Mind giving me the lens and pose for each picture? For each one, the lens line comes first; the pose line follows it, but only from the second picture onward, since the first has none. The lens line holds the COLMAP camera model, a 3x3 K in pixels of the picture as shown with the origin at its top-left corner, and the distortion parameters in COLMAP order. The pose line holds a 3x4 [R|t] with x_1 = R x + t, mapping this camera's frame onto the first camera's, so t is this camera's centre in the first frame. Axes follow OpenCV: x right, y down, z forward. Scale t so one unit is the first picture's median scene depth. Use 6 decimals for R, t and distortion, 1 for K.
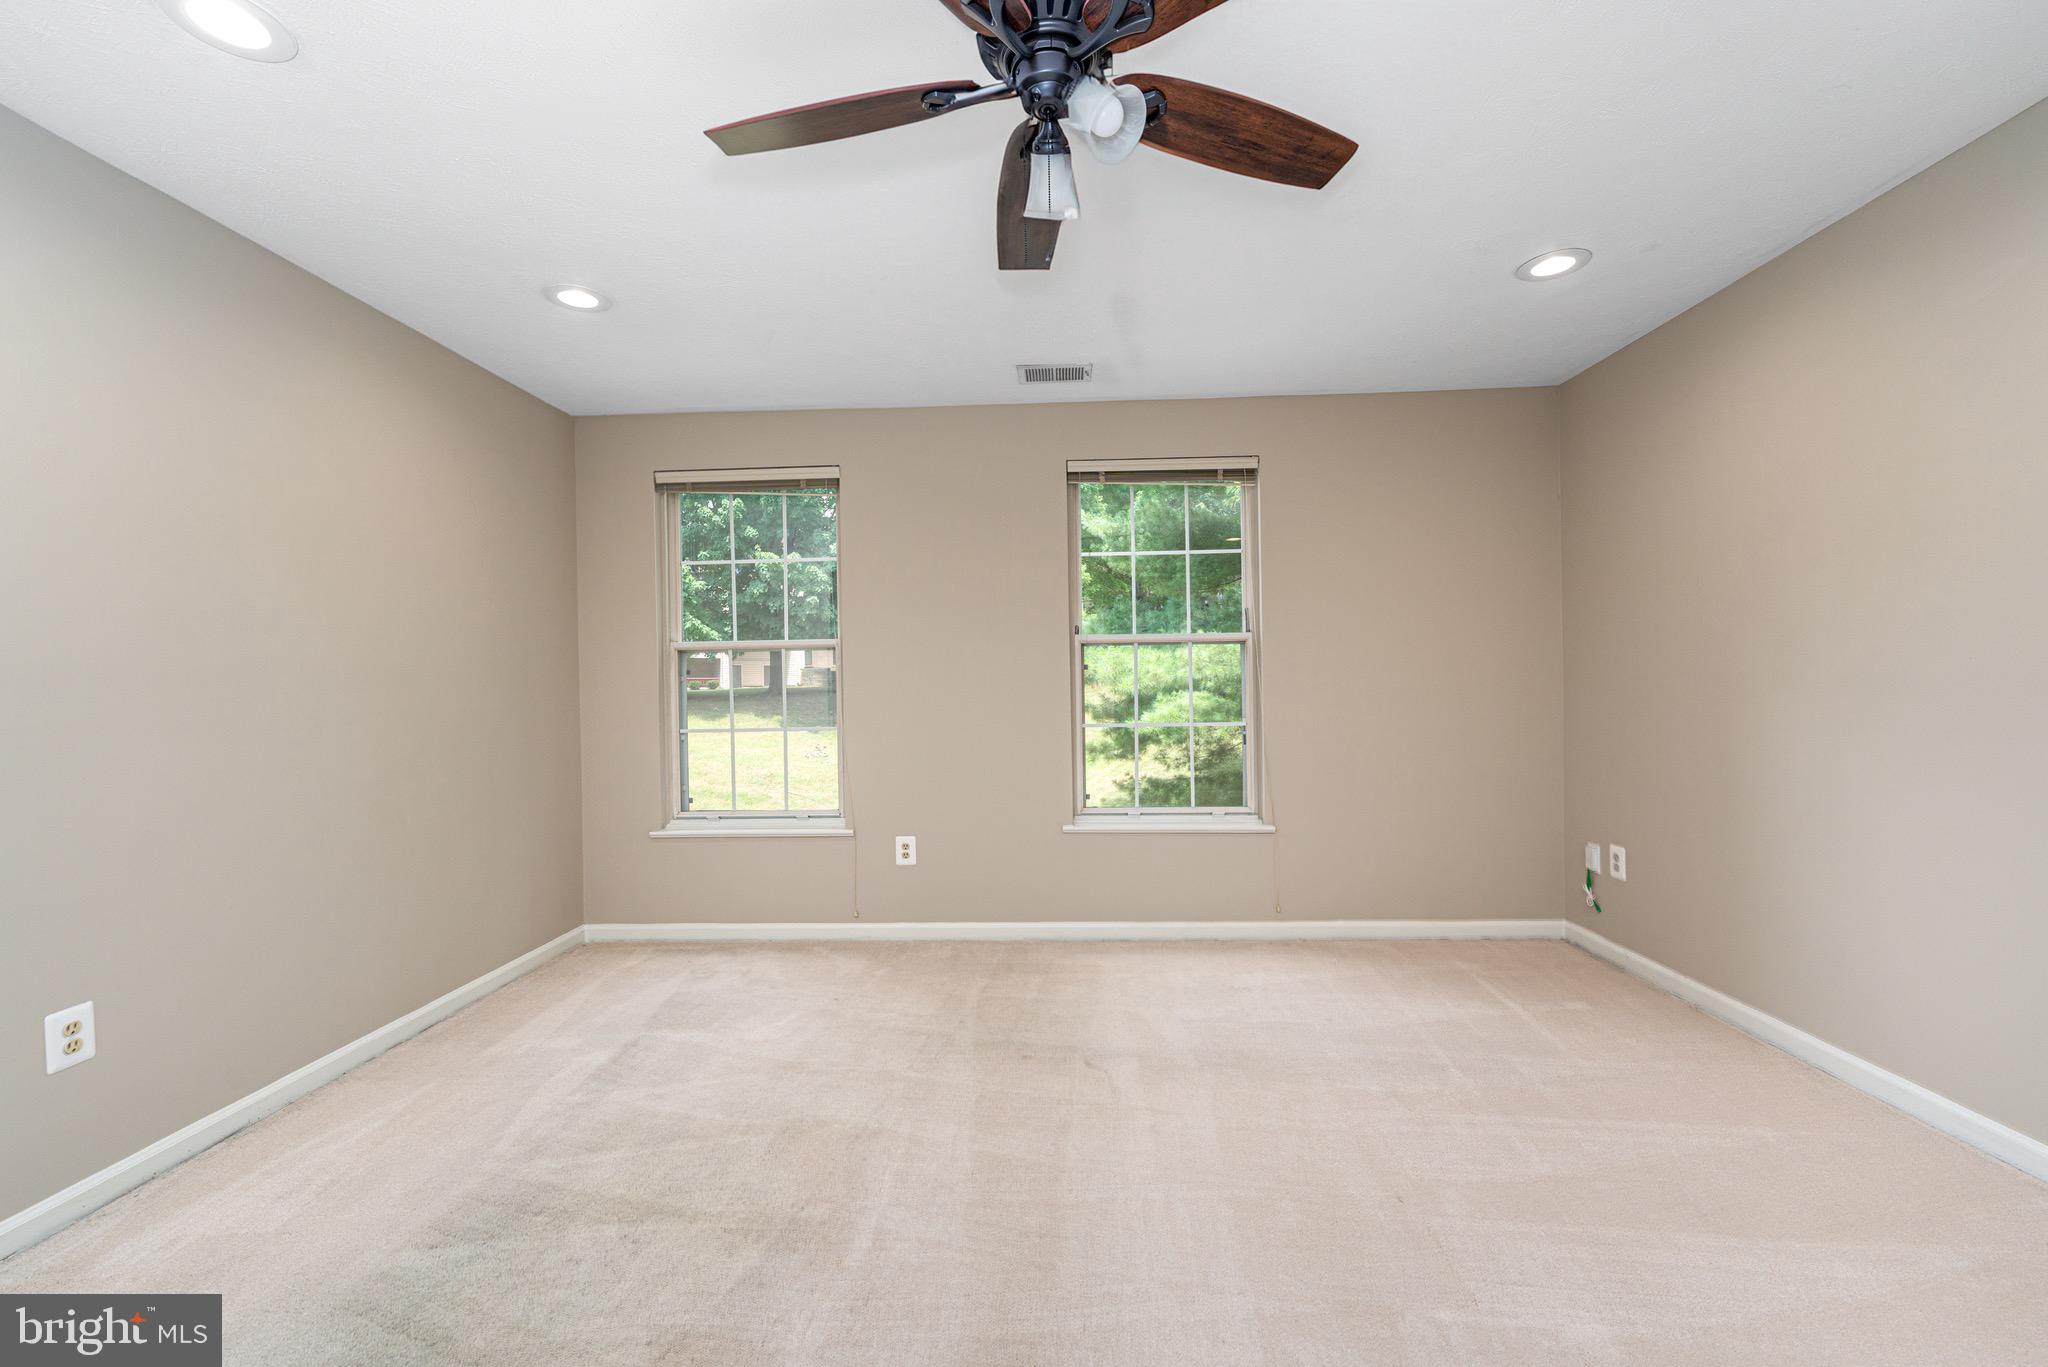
lens RADIAL K [[830.3, 0, 1028.5], [0, 830.3, 684.3], [0, 0, 1]] dist [0.003759, -0.001436]
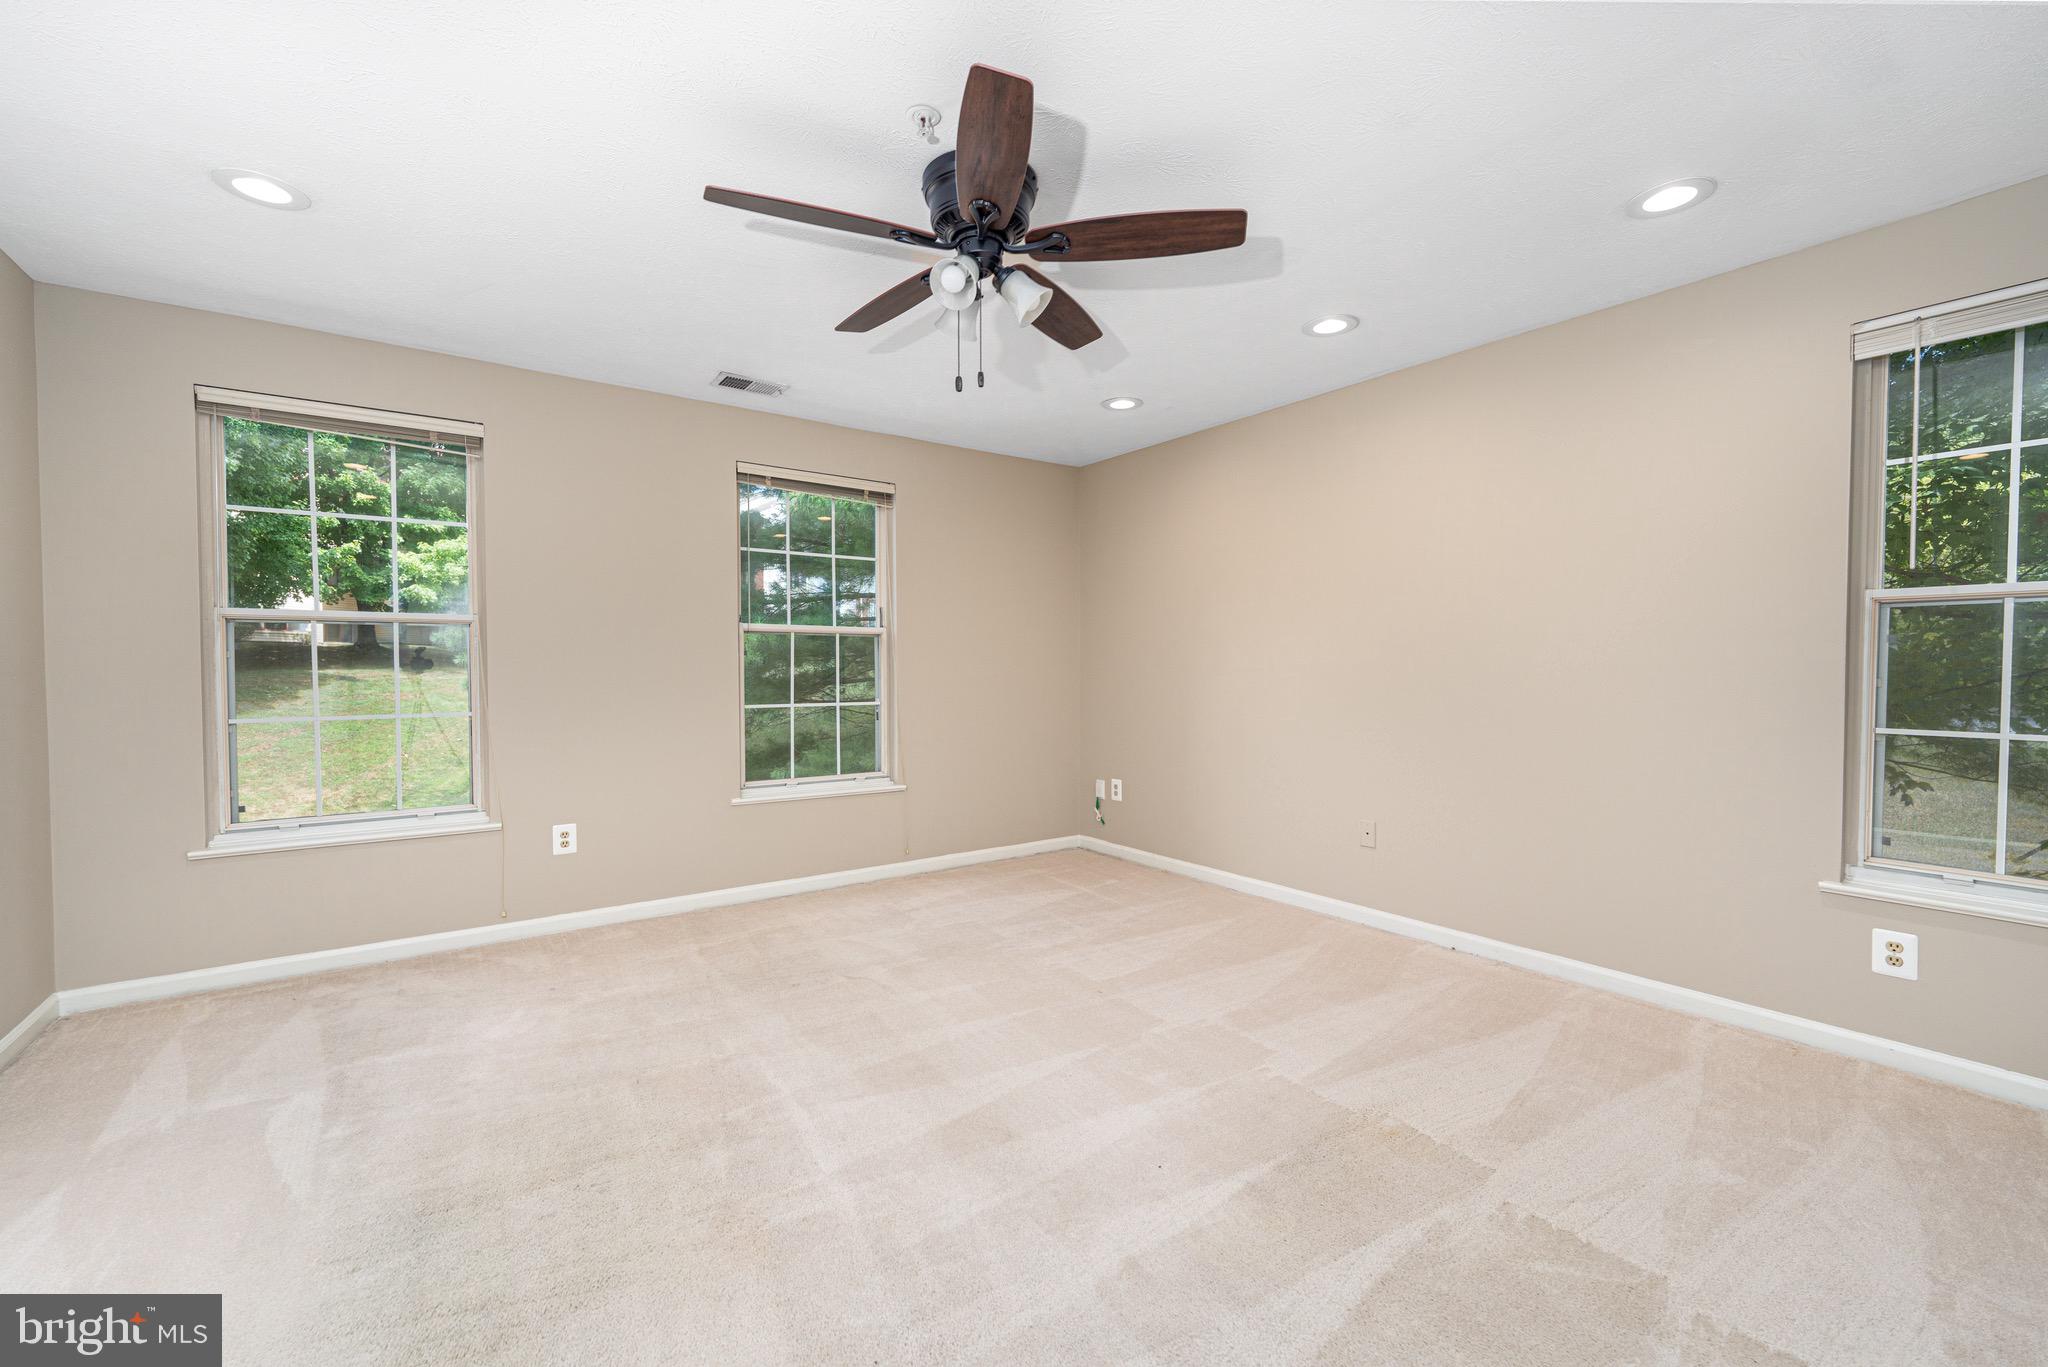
lens RADIAL K [[830.3, 0, 1018.4], [0, 830.3, 682.8], [0, 0, 1]] dist [0.003759, -0.001436]
pose [[0.787689, 0.003863, 0.616061, -0.351041], [-0.012270, 0.999880, 0.009418, 0.004125], [-0.615951, -0.014978, 0.787642, -0.083751]]
